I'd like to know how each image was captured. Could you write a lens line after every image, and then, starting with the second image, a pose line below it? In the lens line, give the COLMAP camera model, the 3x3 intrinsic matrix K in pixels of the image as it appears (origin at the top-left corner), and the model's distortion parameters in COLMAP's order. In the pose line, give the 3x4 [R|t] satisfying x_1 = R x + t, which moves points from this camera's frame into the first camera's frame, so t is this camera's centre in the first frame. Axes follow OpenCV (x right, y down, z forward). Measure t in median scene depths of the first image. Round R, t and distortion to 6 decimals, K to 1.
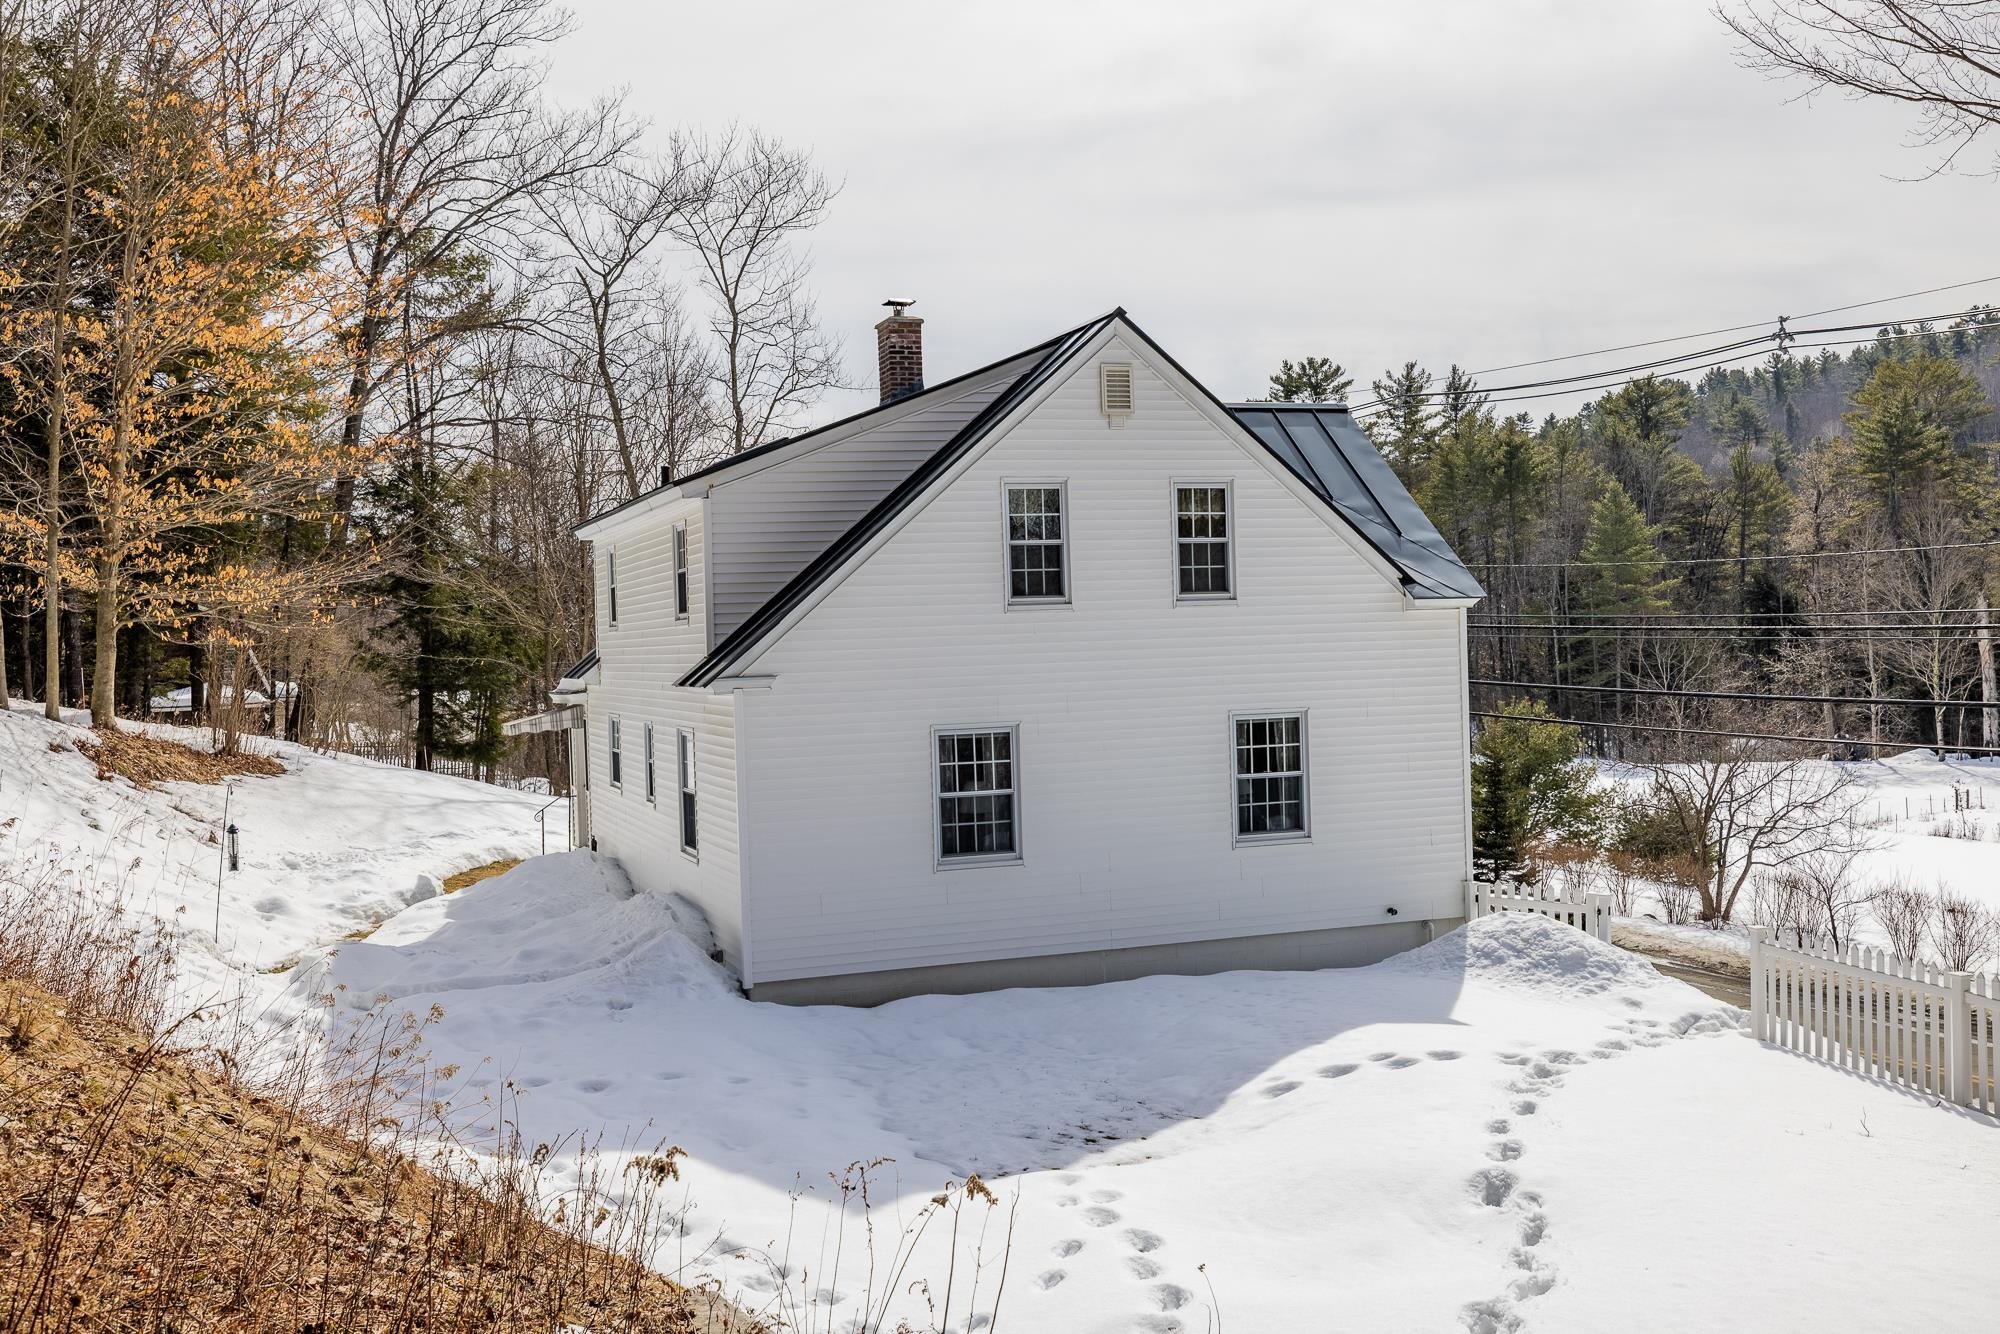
lens RADIAL K [[1940.5, 0, 1011.9], [0, 1940.5, 649.2], [0, 0, 1]] dist [-0.001538, 0.000156]
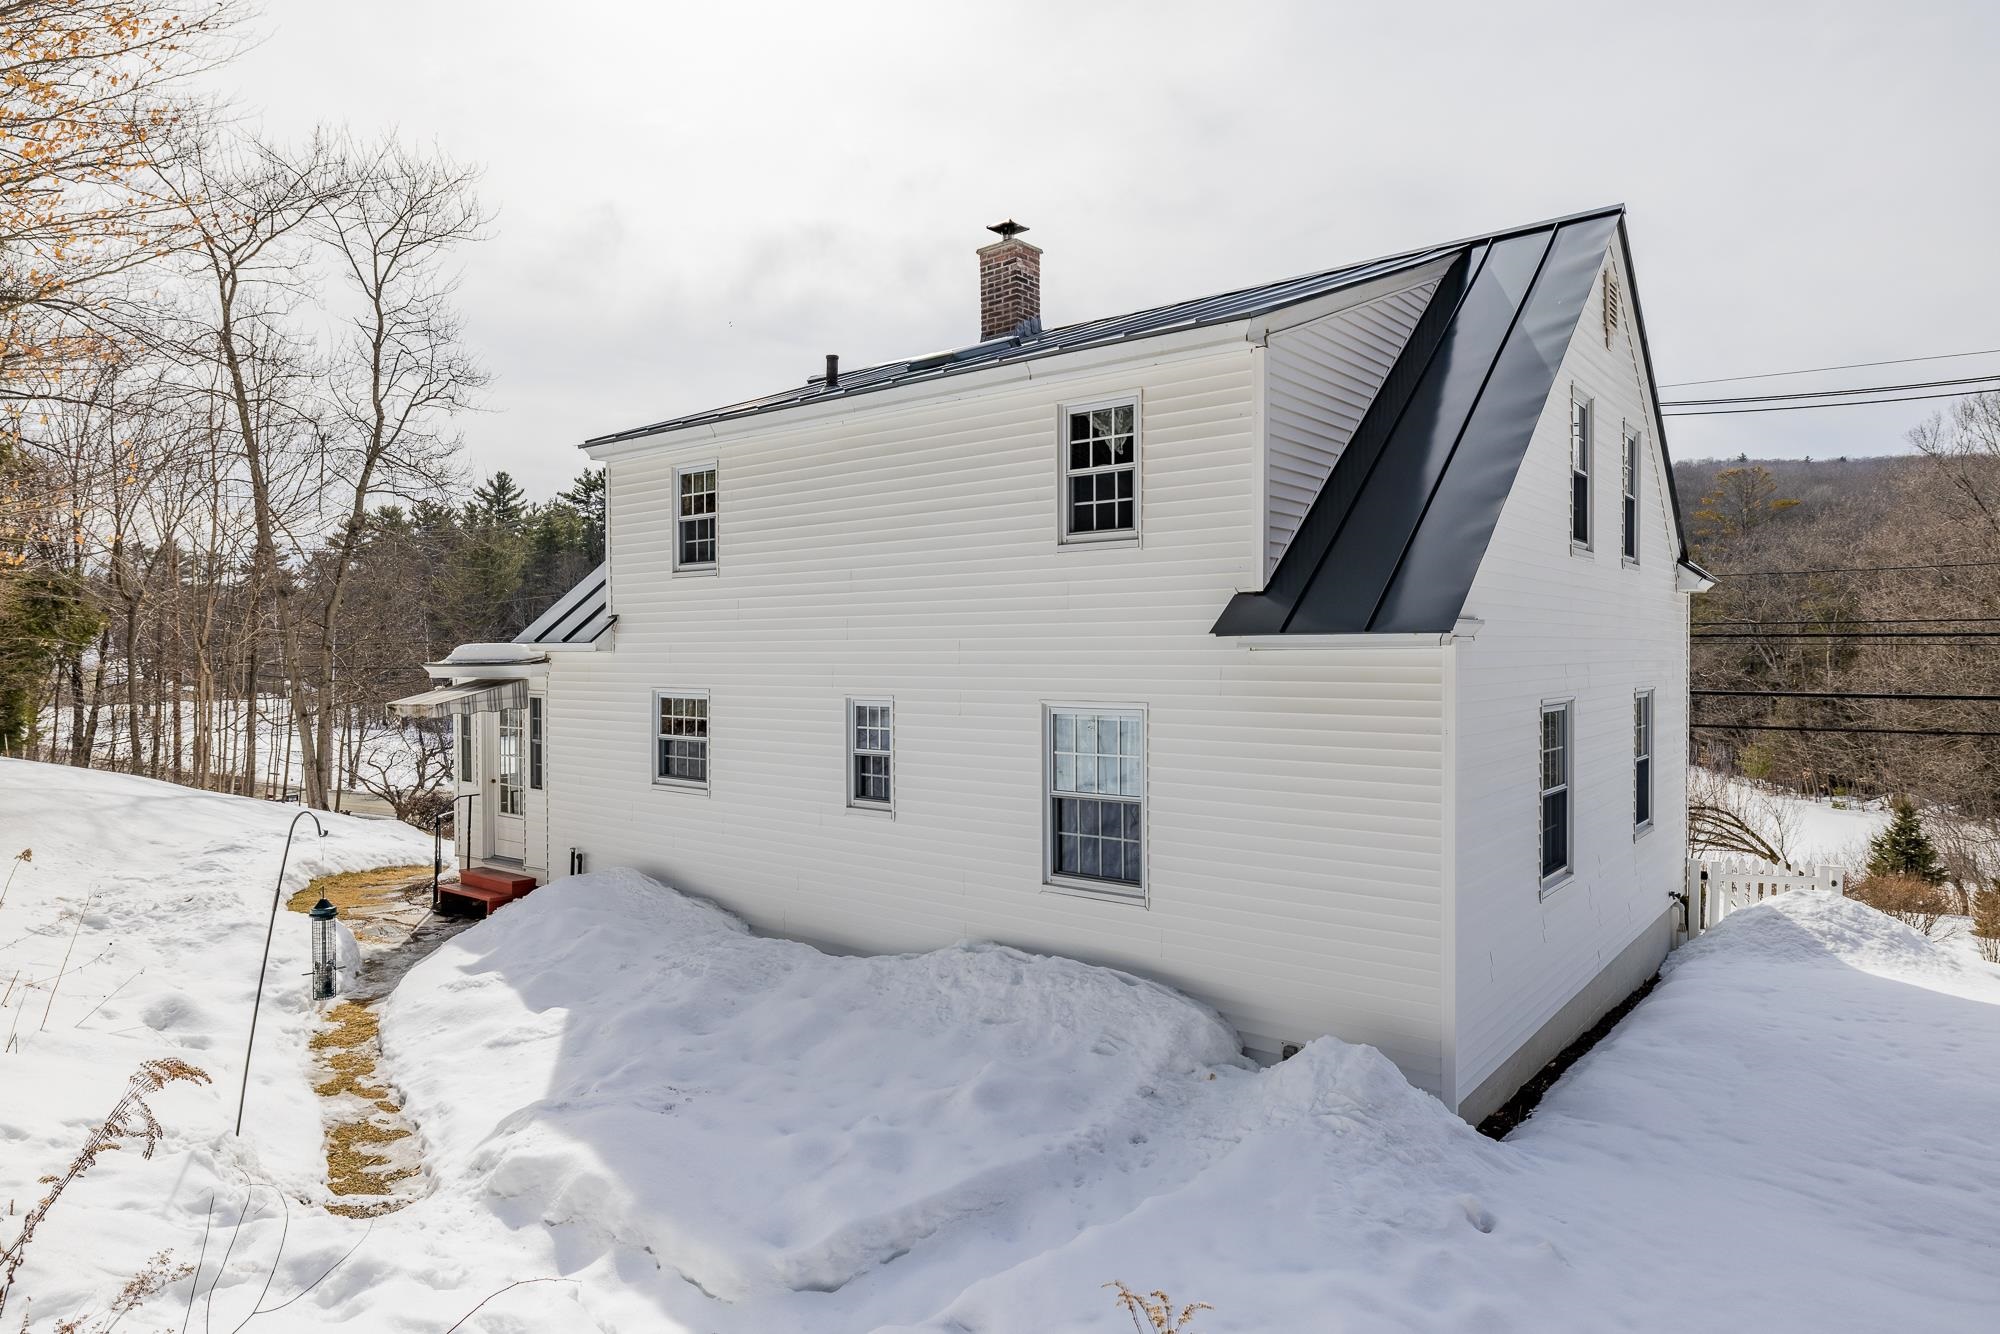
lens RADIAL K [[1216.0, 0, 1000.0], [0, 1216.0, 667.0], [0, 0, 1]] dist [0.000593, 0.000131]
pose [[0.863981, 0.024943, 0.502906, -0.176493], [-0.021067, 0.999688, -0.013390, 0.015290], [-0.503084, 0.000974, 0.864237, 0.274102]]
